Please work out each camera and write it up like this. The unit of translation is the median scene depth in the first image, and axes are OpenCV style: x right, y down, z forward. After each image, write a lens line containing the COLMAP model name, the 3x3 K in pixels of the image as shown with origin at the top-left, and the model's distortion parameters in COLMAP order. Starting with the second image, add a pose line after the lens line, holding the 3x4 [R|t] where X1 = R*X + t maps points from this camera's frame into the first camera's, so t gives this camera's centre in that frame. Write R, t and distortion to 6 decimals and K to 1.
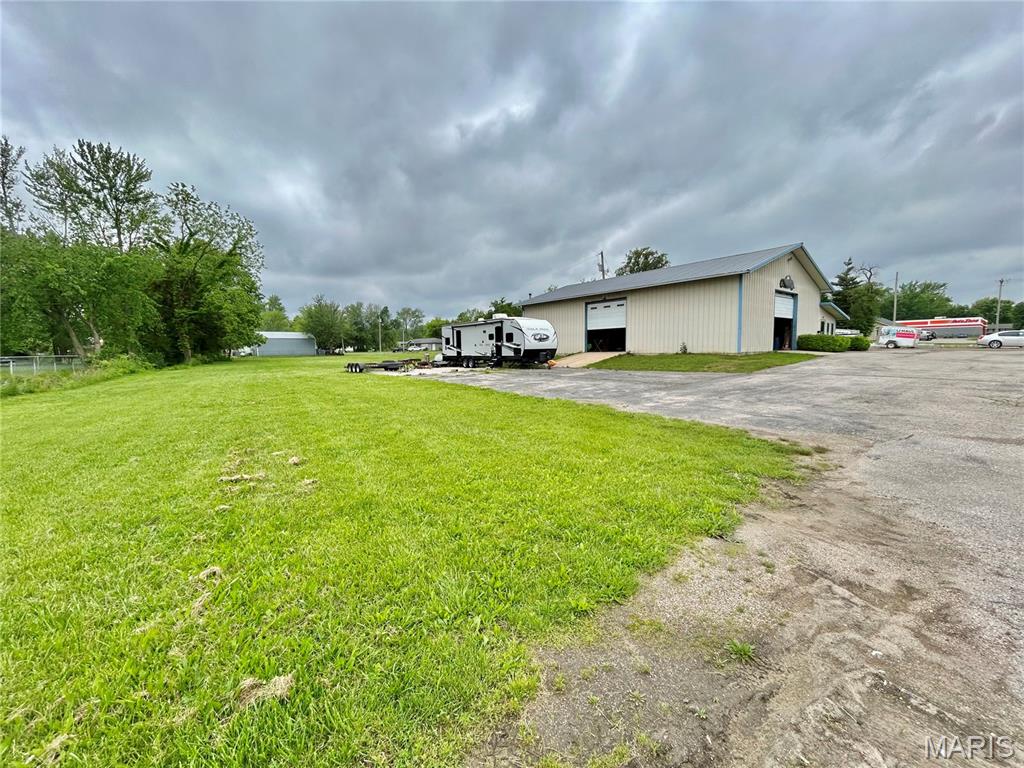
lens RADIAL K [[417.5, 0, 512.0], [0, 417.5, 384.0], [0, 0, 1]] dist [0.000486, -0.000032]
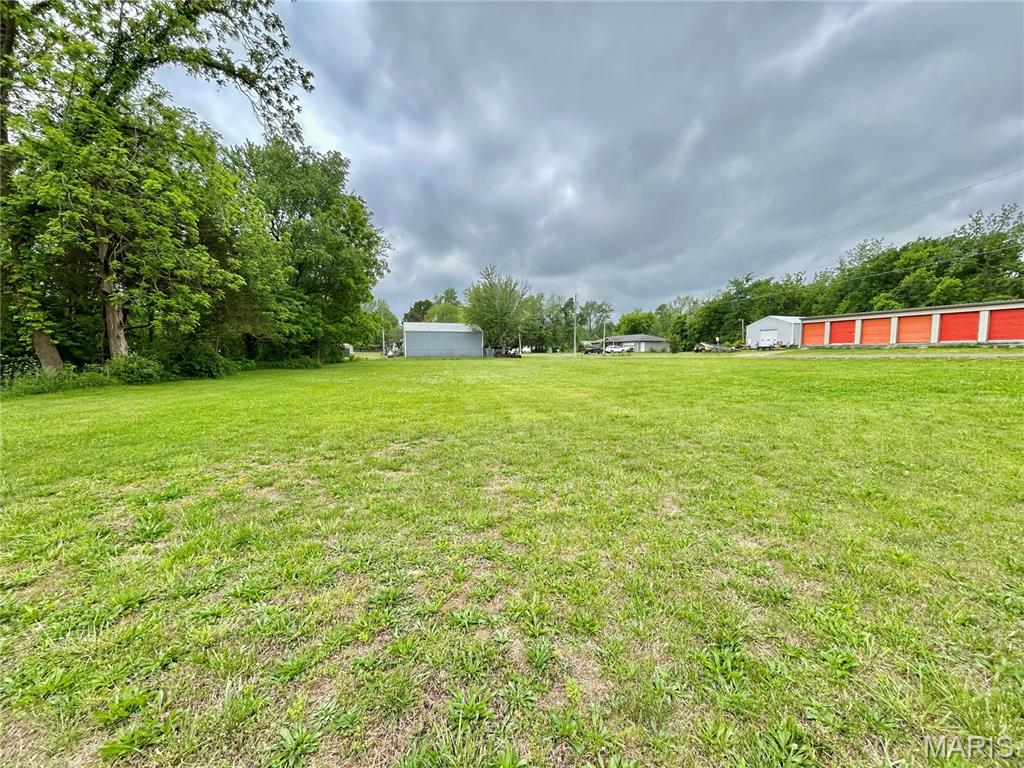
lens RADIAL K [[417.5, 0, 512.0], [0, 417.5, 384.0], [0, 0, 1]] dist [0.000486, -0.000032]
pose [[0.920758, 0.041271, -0.387945, -0.117315], [-0.042940, 0.999068, 0.004370, -0.021997], [0.387764, 0.012635, 0.921672, 0.287557]]
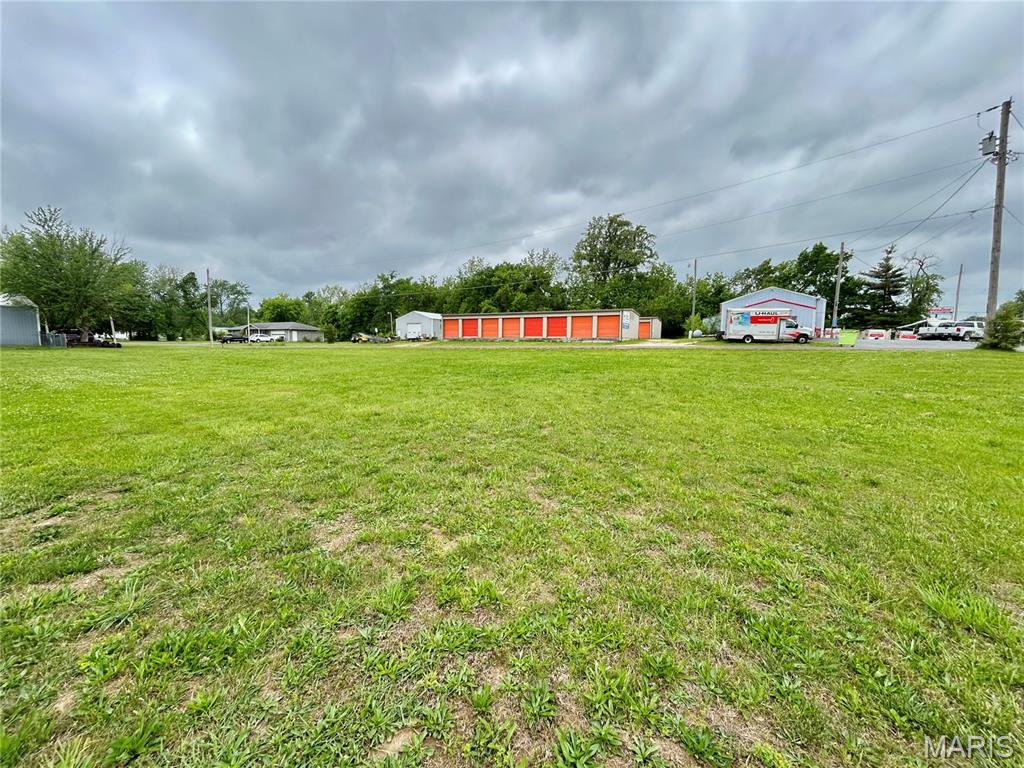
lens RADIAL K [[414.6, 0, 512.0], [0, 414.6, 384.0], [0, 0, 1]] dist [-0.007530, 0.000245]
pose [[0.921583, -0.014101, 0.387926, -0.129264], [0.009152, 0.999851, 0.014604, -0.022152], [-0.388074, -0.009909, 0.921575, 0.293356]]
